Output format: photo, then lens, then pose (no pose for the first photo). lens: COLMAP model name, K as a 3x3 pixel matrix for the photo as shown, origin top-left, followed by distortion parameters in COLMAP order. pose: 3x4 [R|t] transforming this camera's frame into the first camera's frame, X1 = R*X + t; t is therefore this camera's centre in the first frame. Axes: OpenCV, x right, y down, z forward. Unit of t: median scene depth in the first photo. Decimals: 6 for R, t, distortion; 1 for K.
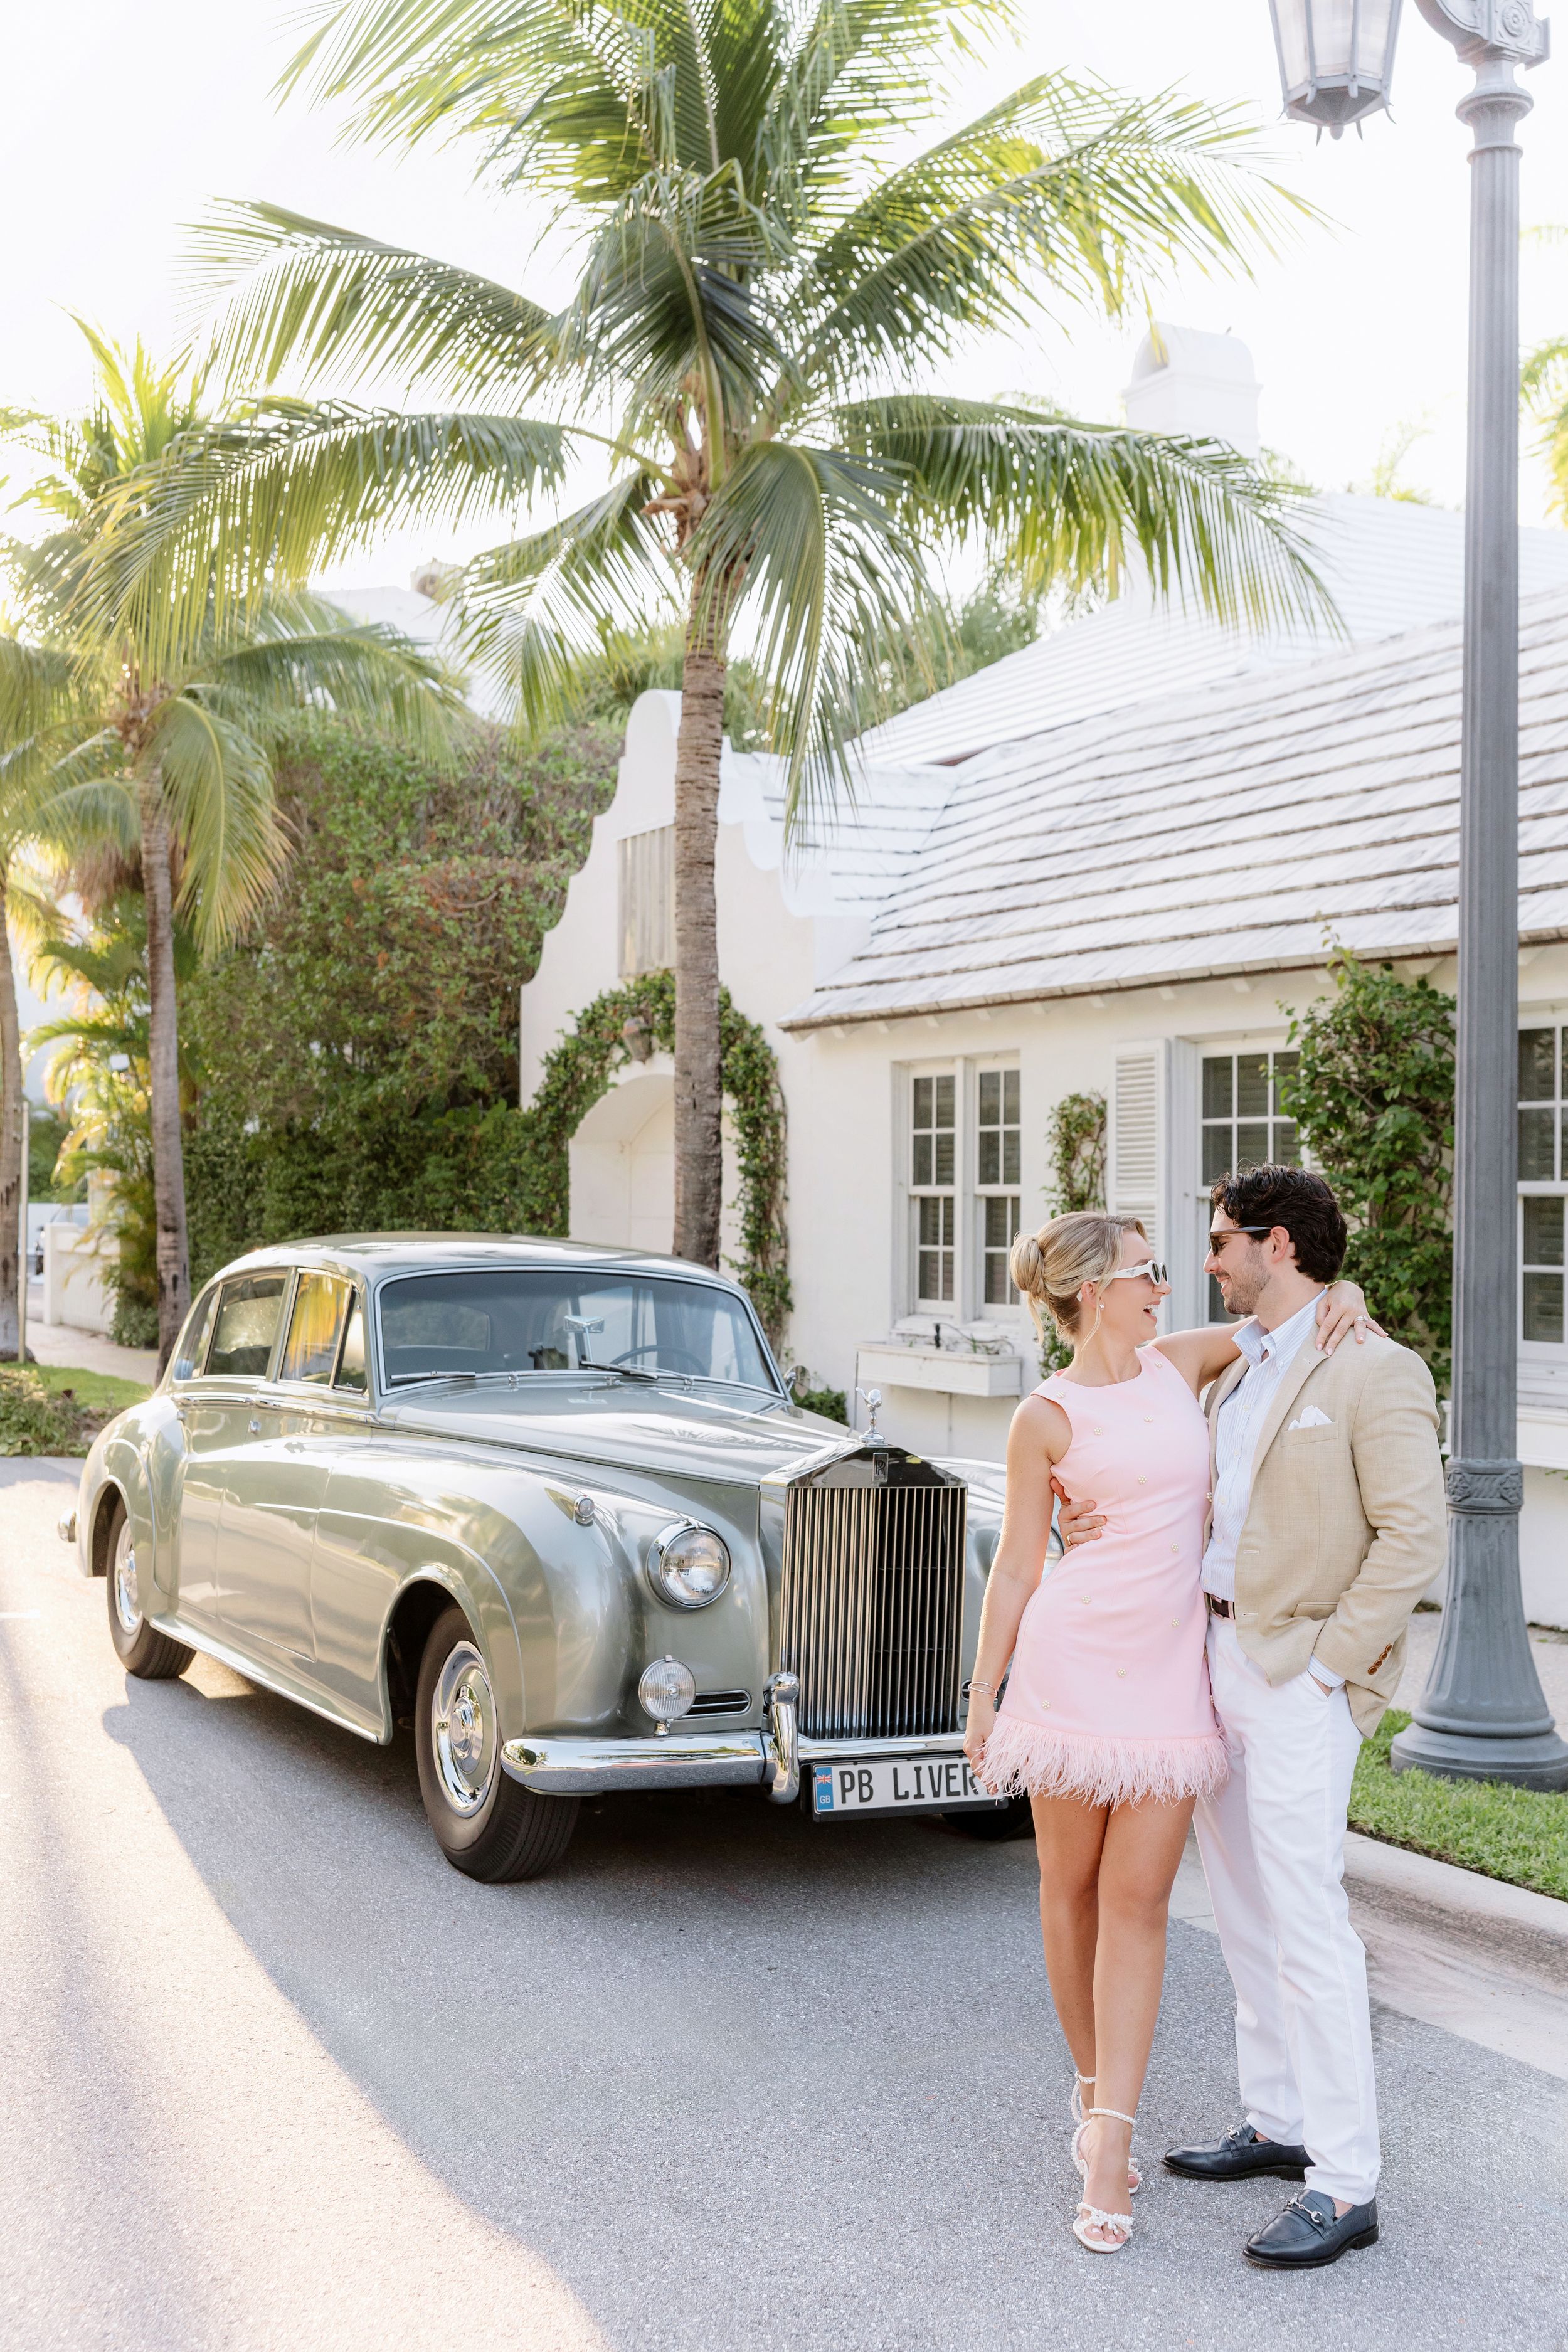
lens RADIAL K [[2760.5, 0, 784.0], [0, 2760.5, 1176.0], [0, 0, 1]] dist [0.003308, 0.015783]
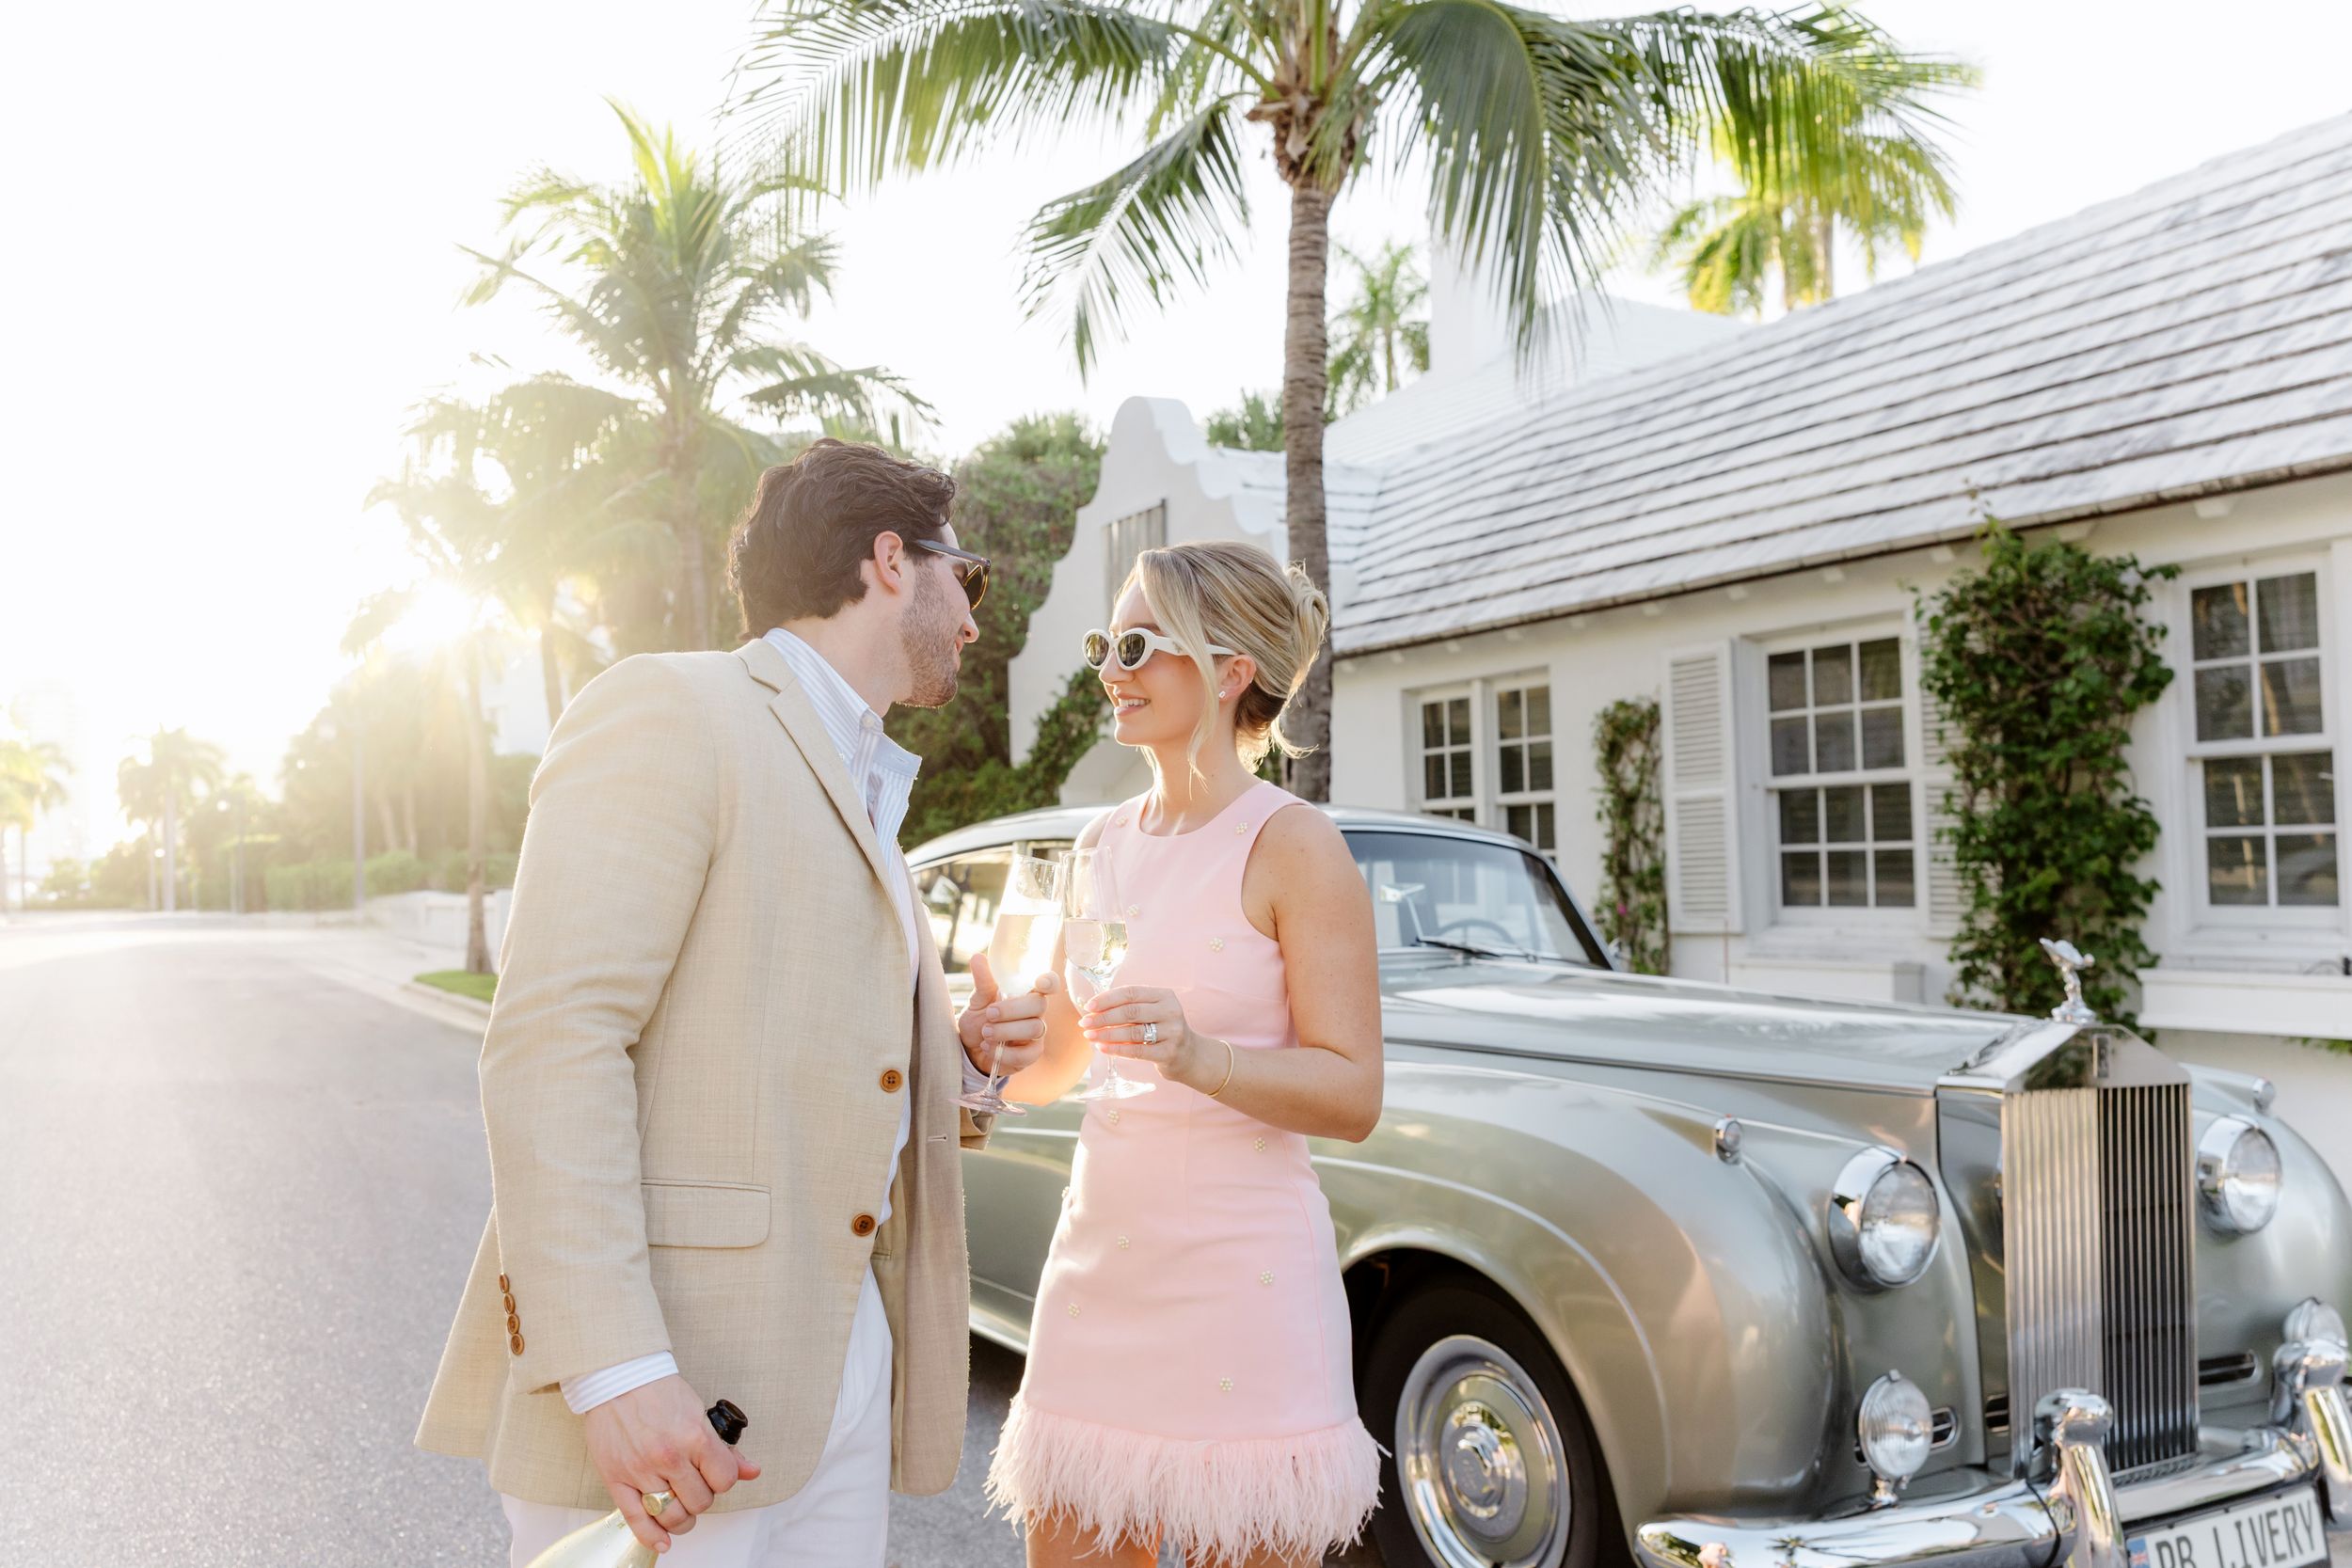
lens RADIAL K [[1904.7, 0, 1173.9], [0, 1904.7, 818.6], [0, 0, 1]] dist [0.002877, 0.000006]
pose [[0.998134, -0.028756, 0.053872, -0.100449], [0.029792, 0.999385, -0.018521, 0.022986], [-0.053307, 0.020091, 0.998376, 0.257719]]
